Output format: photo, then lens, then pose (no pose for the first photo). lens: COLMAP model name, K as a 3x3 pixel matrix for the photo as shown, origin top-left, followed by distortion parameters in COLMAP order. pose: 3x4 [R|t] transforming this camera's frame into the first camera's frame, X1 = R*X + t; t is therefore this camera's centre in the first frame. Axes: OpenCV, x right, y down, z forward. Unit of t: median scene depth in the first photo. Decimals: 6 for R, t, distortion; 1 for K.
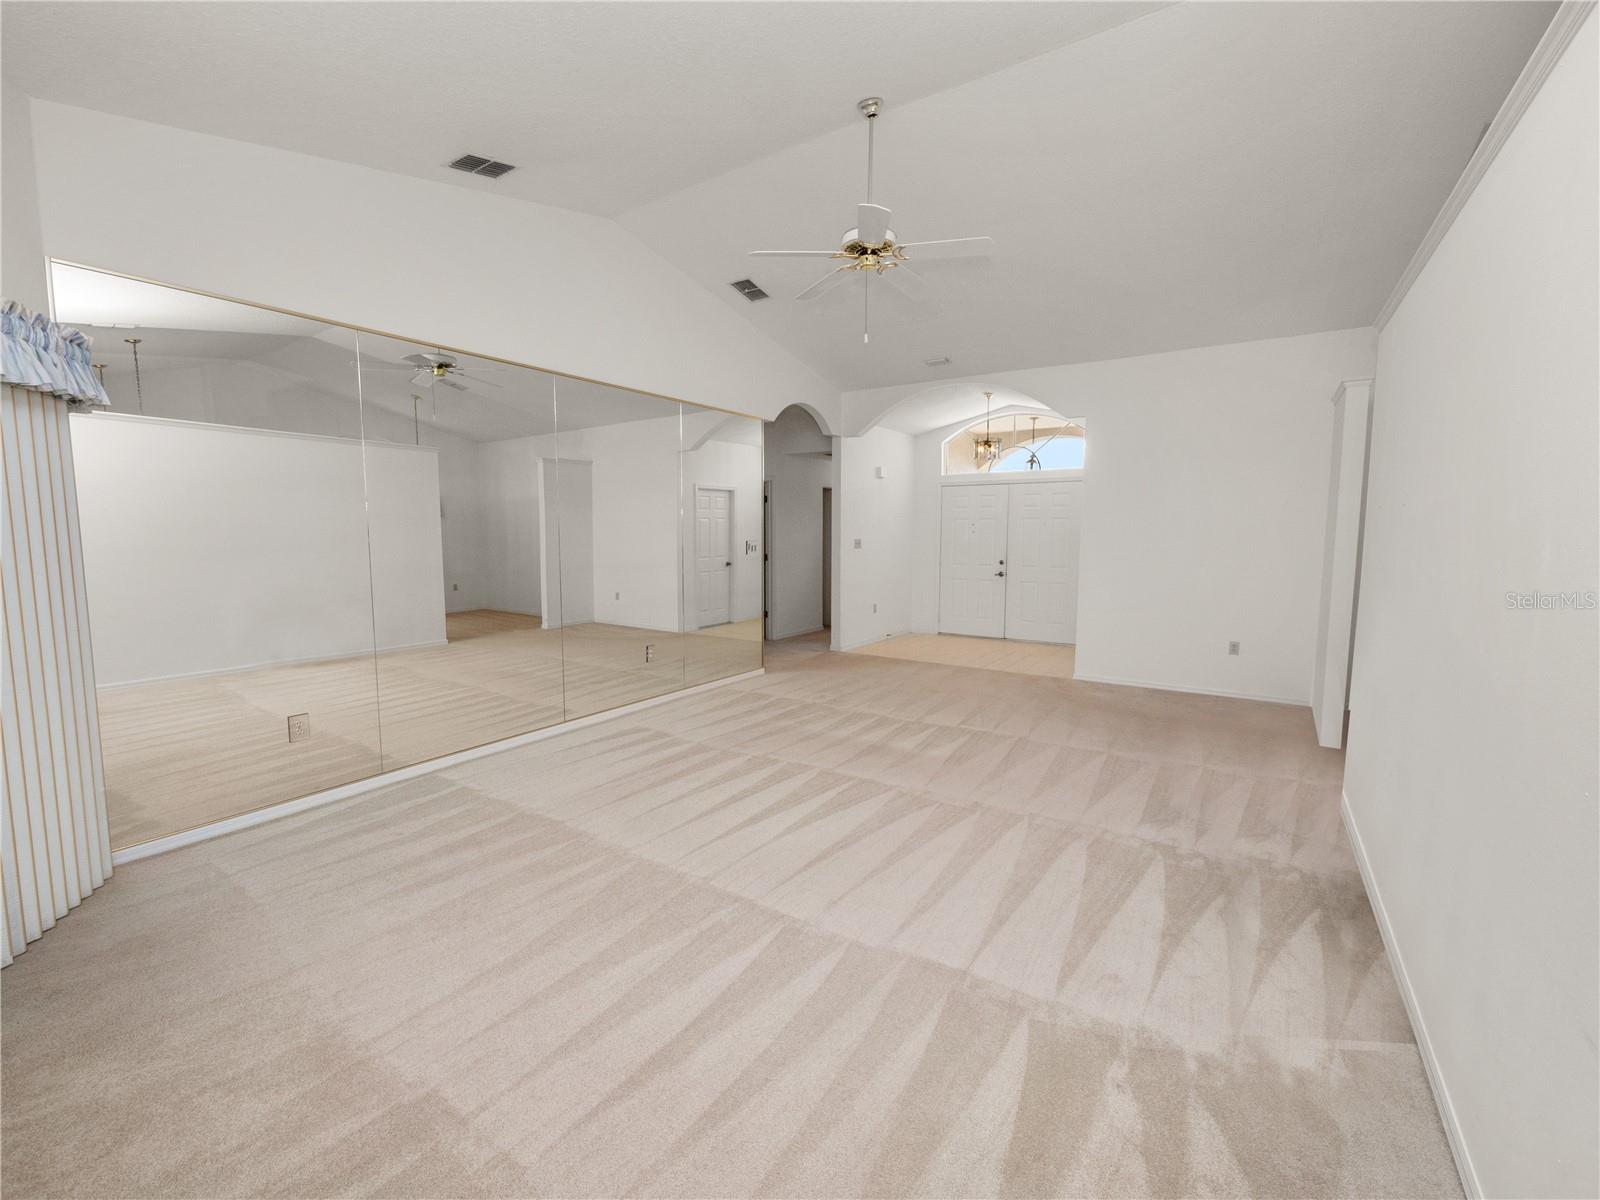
lens RADIAL K [[671.1, 0, 794.8], [0, 671.1, 601.2], [0, 0, 1]] dist [-0.008571, 0.001029]
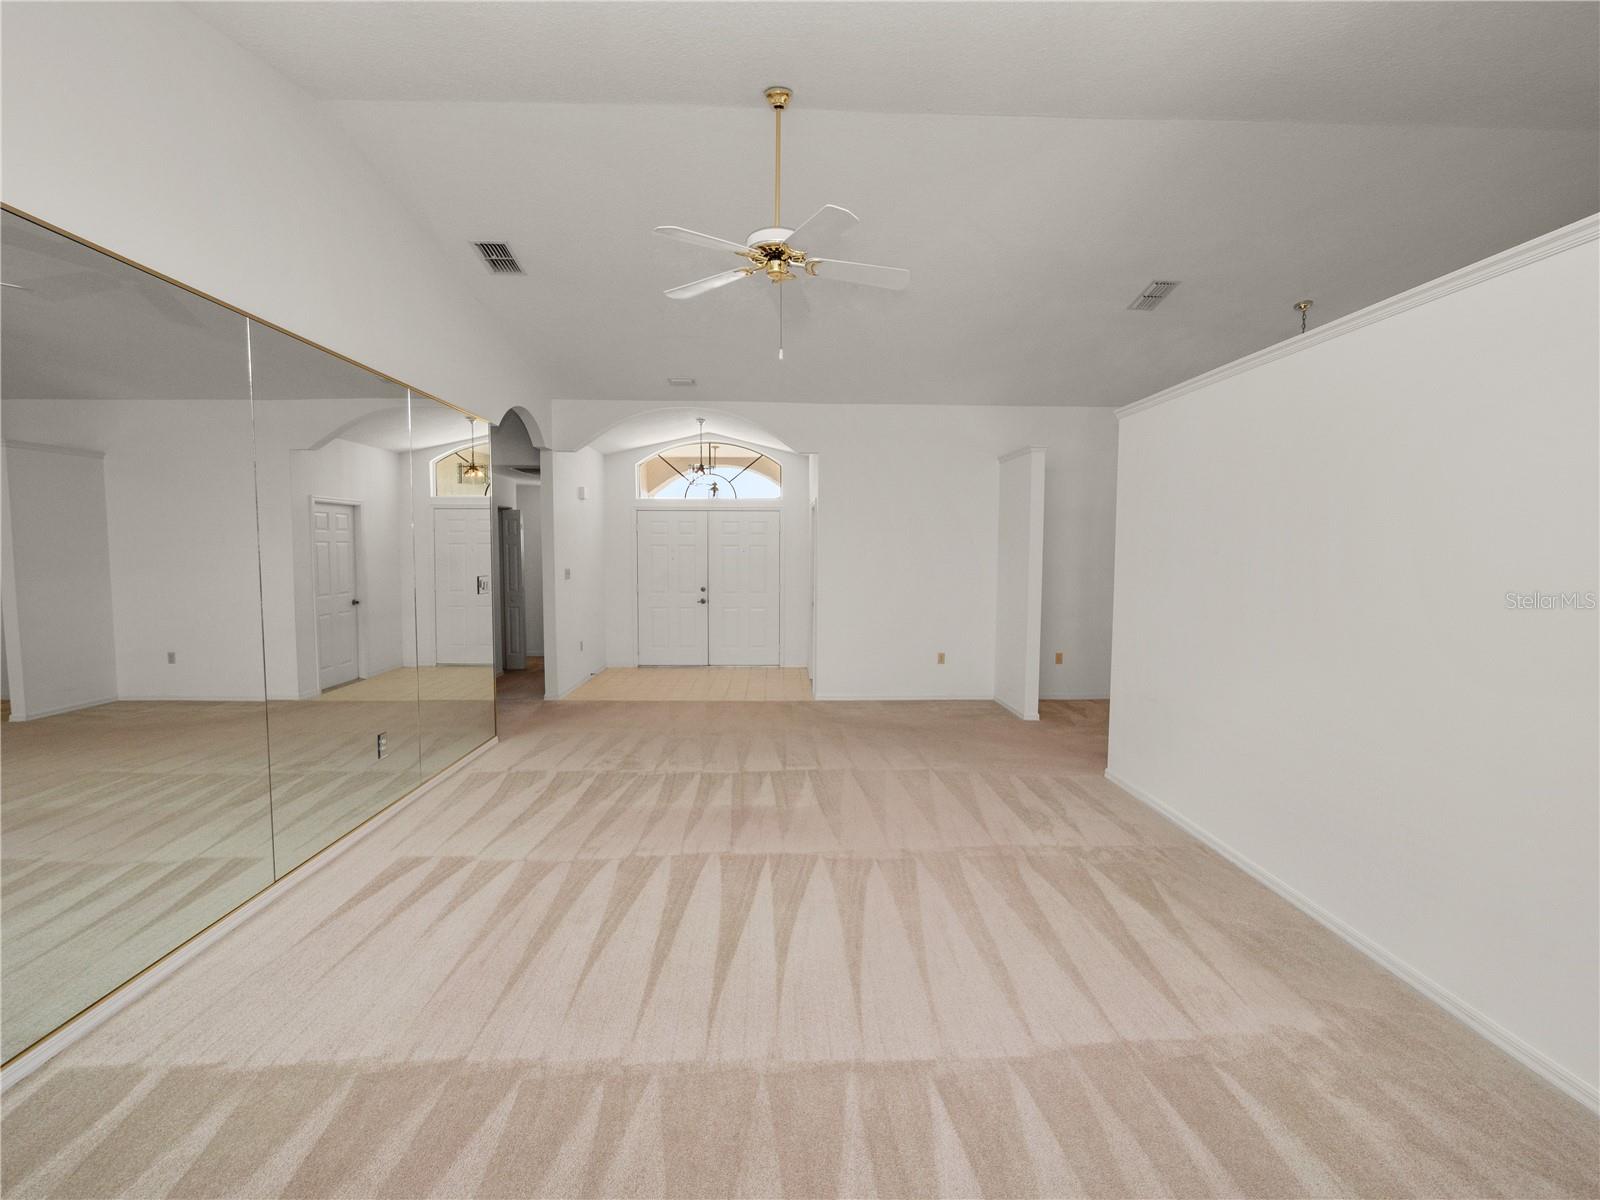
lens RADIAL K [[671.1, 0, 795.6], [0, 671.1, 595.3], [0, 0, 1]] dist [-0.008571, 0.001029]
pose [[0.811006, -0.036659, 0.583887, -0.288946], [0.058507, 0.998114, -0.018598, -0.040687], [-0.582104, 0.049244, 0.811622, 0.205118]]
